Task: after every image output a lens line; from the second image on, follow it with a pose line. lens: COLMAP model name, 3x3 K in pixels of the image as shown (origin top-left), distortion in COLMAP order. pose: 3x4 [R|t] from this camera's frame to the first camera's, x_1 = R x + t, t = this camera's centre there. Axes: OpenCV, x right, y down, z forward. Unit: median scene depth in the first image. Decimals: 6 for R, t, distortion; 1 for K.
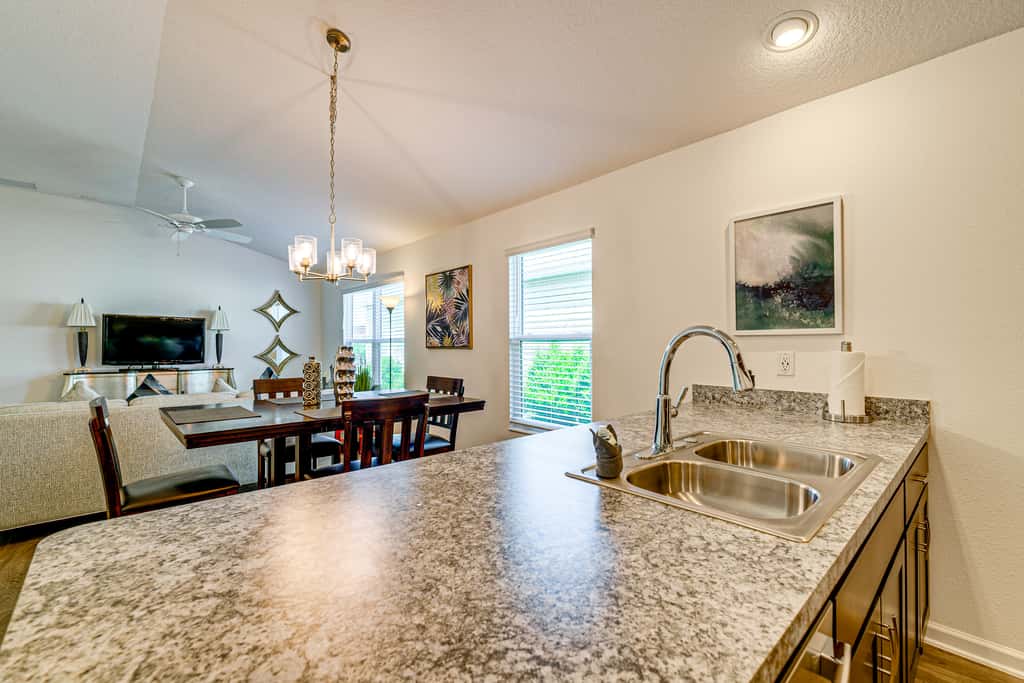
lens RADIAL K [[438.2, 0, 508.7], [0, 438.2, 338.0], [0, 0, 1]] dist [0.002649, 0.000521]
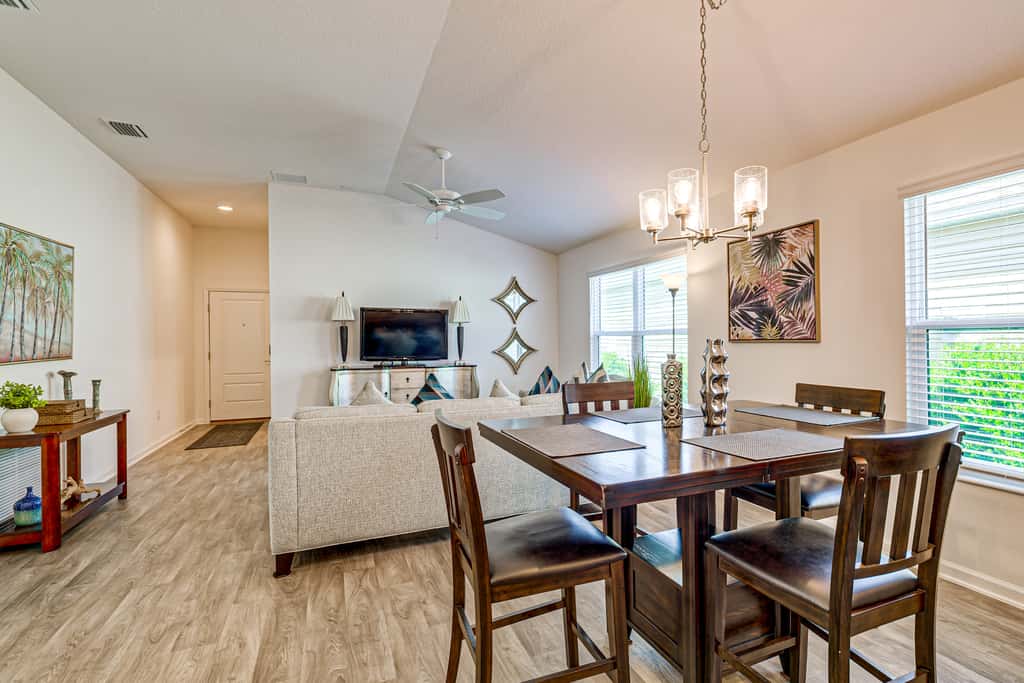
lens RADIAL K [[463.9, 0, 526.8], [0, 463.9, 334.8], [0, 0, 1]] dist [0.001896, 0.001577]
pose [[0.949546, -0.007982, -0.313527, -0.273886], [0.010161, 0.999934, 0.005316, 0.003952], [0.313464, -0.008233, 0.949564, 0.158807]]
